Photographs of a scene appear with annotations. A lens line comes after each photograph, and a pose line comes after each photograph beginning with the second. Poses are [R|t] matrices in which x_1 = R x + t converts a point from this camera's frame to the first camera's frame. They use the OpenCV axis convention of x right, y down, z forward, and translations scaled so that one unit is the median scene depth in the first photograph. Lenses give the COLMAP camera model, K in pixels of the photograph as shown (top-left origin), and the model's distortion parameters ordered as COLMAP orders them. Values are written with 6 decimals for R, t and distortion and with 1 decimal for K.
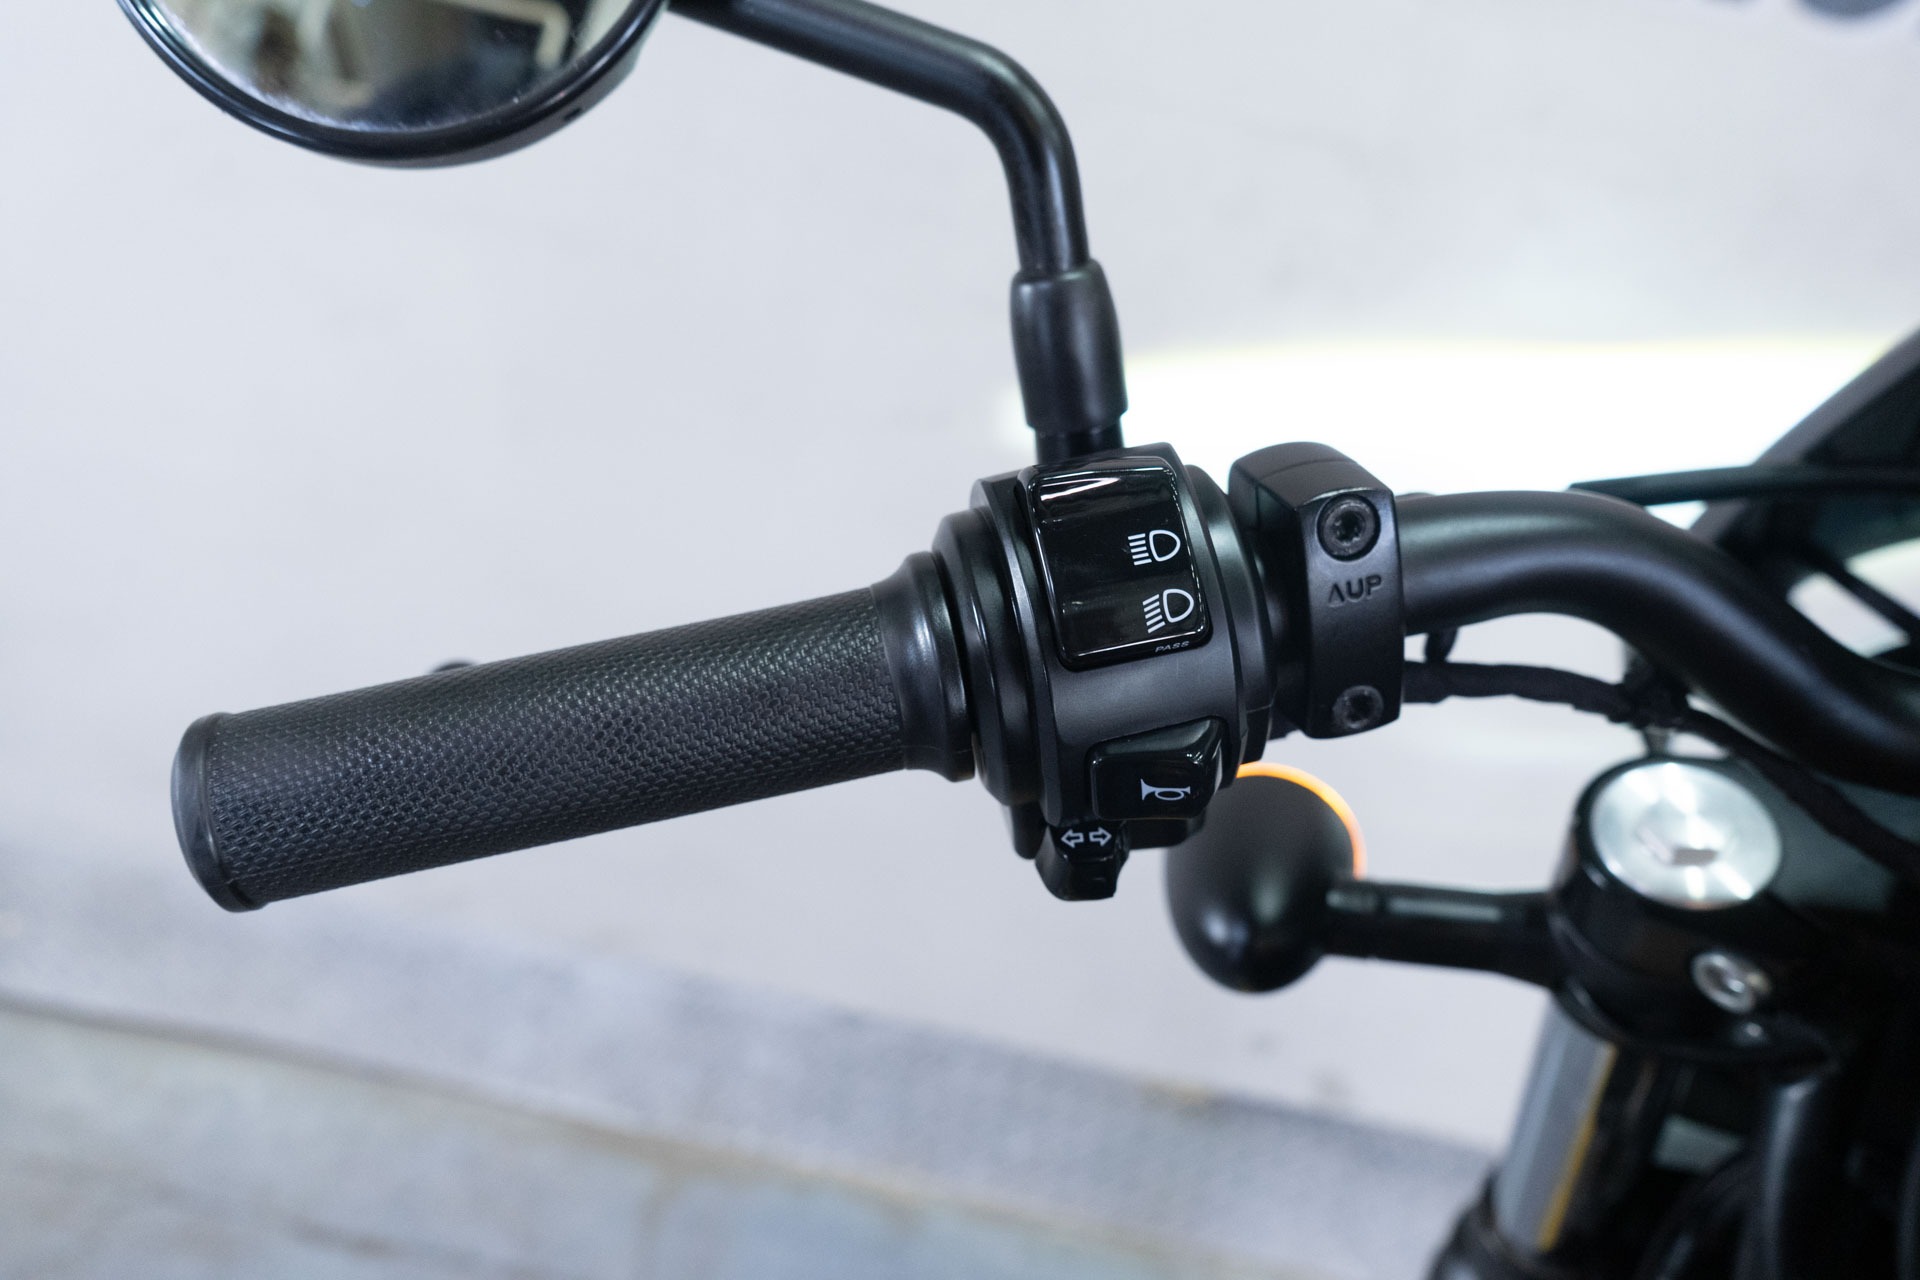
lens RADIAL K [[1463.7, 0, 960.0], [0, 1463.7, 640.0], [0, 0, 1]] dist [-0.100304, -0.002171]
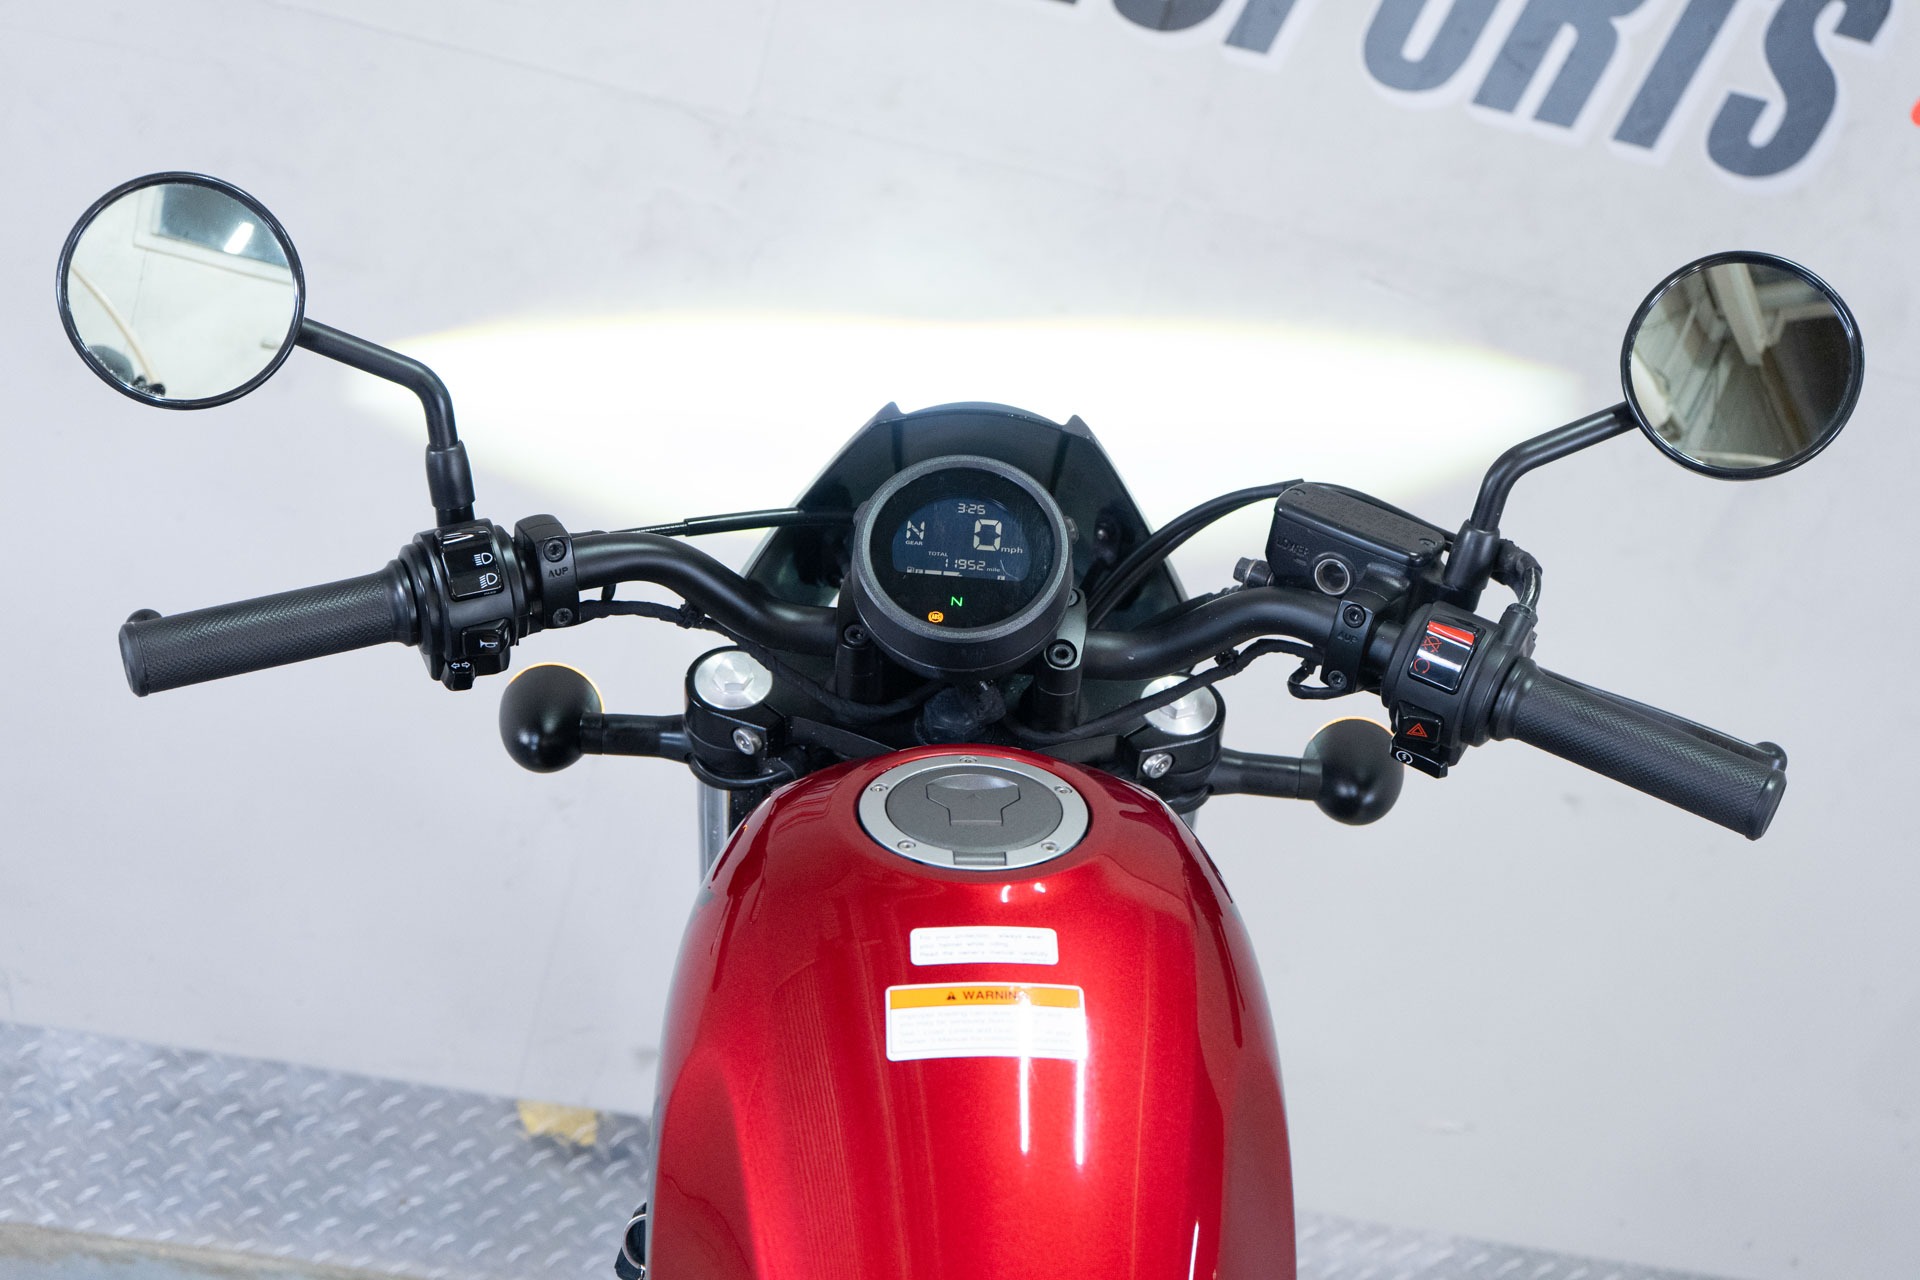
lens RADIAL K [[2749.8, 0, 960.0], [0, 2749.8, 640.0], [0, 0, 1]] dist [0.029148, 0.028891]
pose [[0.961181, -0.013896, 0.275569, -0.423965], [0.014700, 0.999892, -0.000852, 0.105789], [-0.275527, 0.004869, 0.961281, -4.109780]]
